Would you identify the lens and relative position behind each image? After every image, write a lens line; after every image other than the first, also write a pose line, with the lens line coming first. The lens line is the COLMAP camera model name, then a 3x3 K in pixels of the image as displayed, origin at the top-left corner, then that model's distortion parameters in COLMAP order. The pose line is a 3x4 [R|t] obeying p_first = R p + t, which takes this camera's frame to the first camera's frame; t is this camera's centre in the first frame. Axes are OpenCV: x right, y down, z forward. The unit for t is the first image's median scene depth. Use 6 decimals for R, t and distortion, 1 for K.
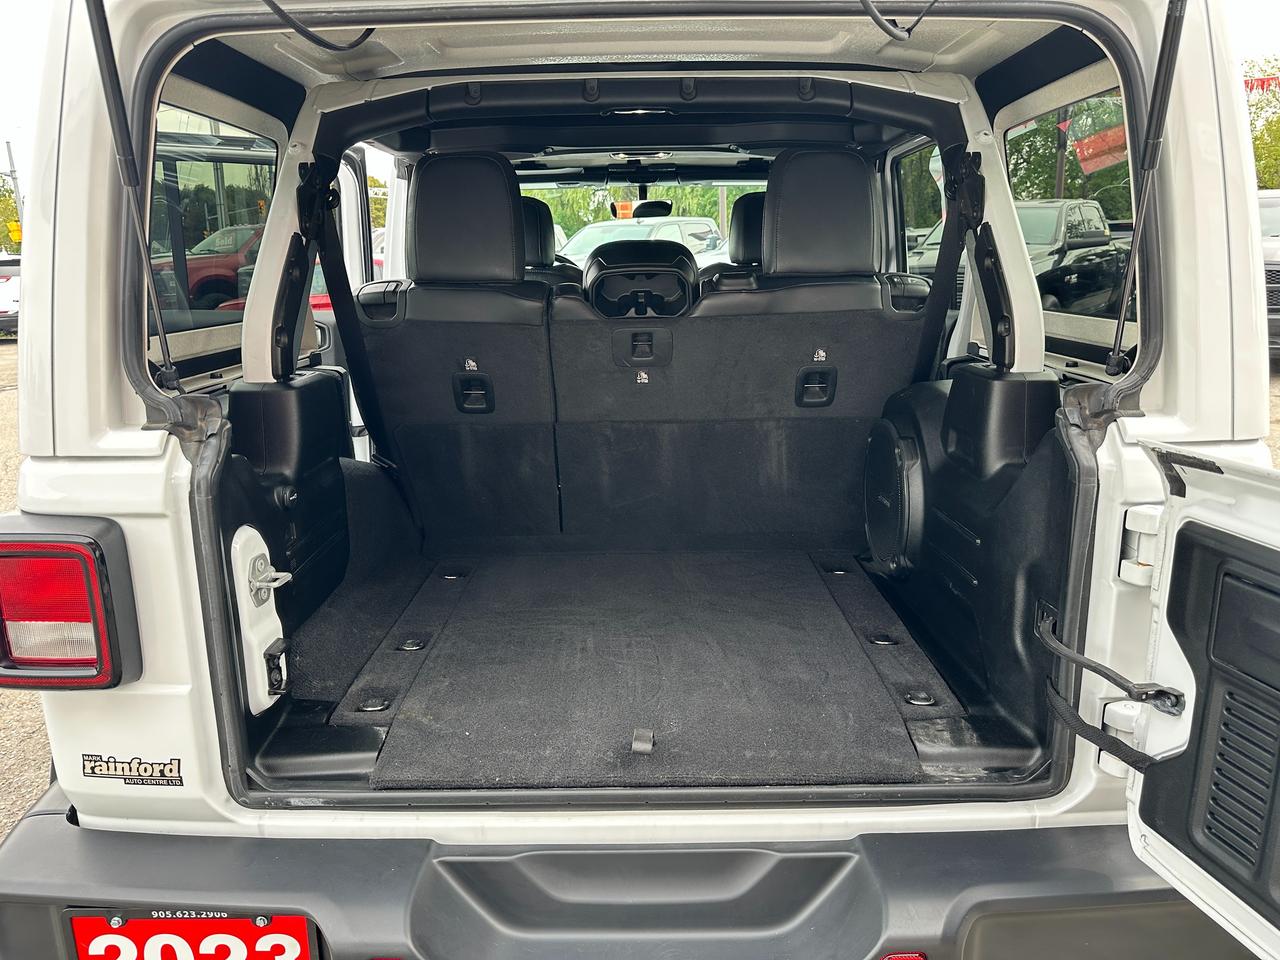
lens RADIAL K [[924.9, 0, 647.3], [0, 924.9, 477.4], [0, 0, 1]] dist [-0.000756, -0.004851]
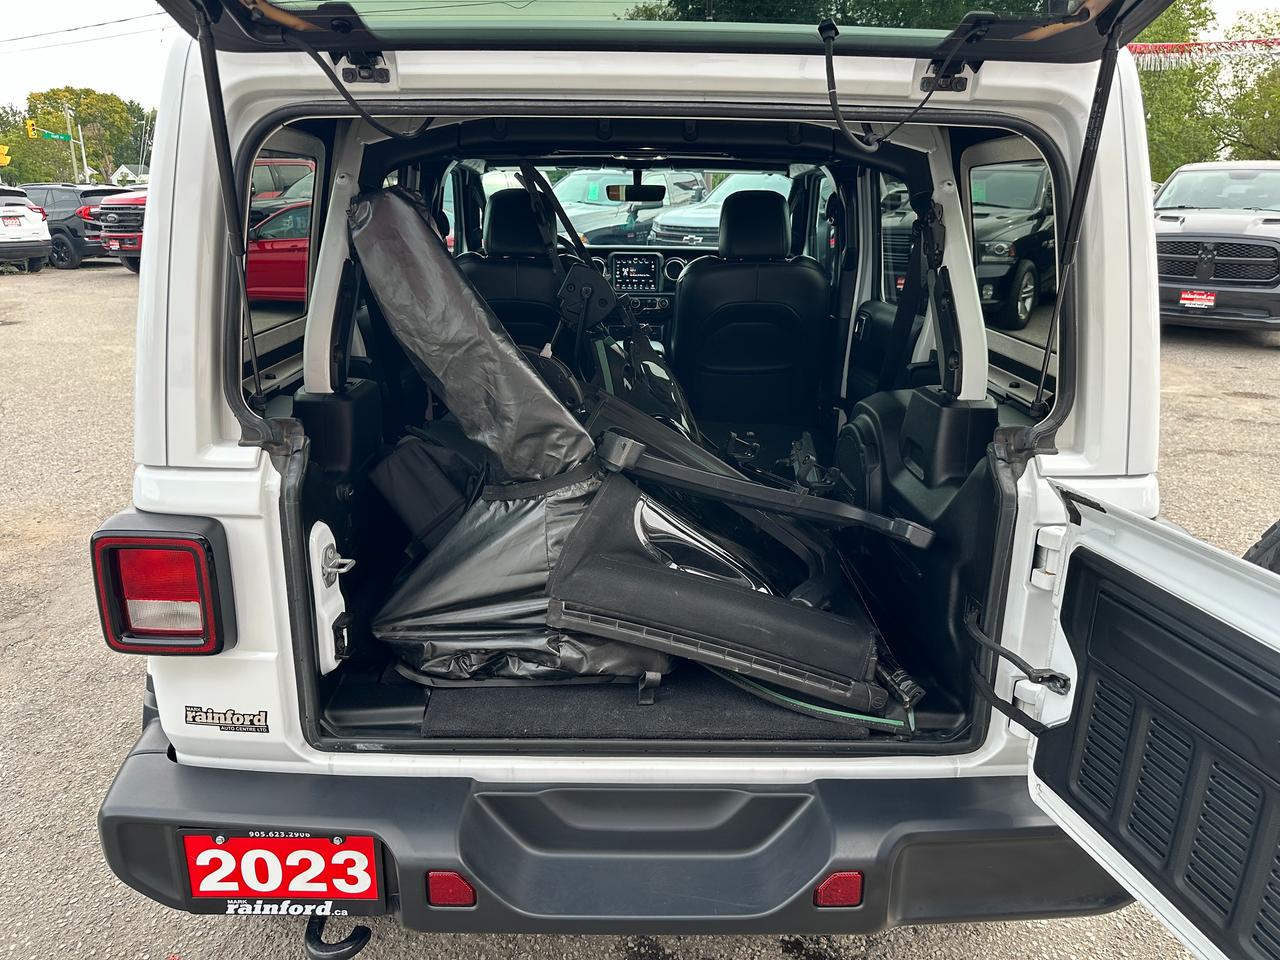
lens RADIAL K [[923.9, 0, 641.0], [0, 923.9, 479.8], [0, 0, 1]] dist [0.015446, -0.024957]
pose [[0.999565, 0.022038, 0.019590, -0.041021], [-0.023302, 0.997492, 0.066834, -0.097546], [-0.018068, -0.067261, 0.997572, -0.219822]]
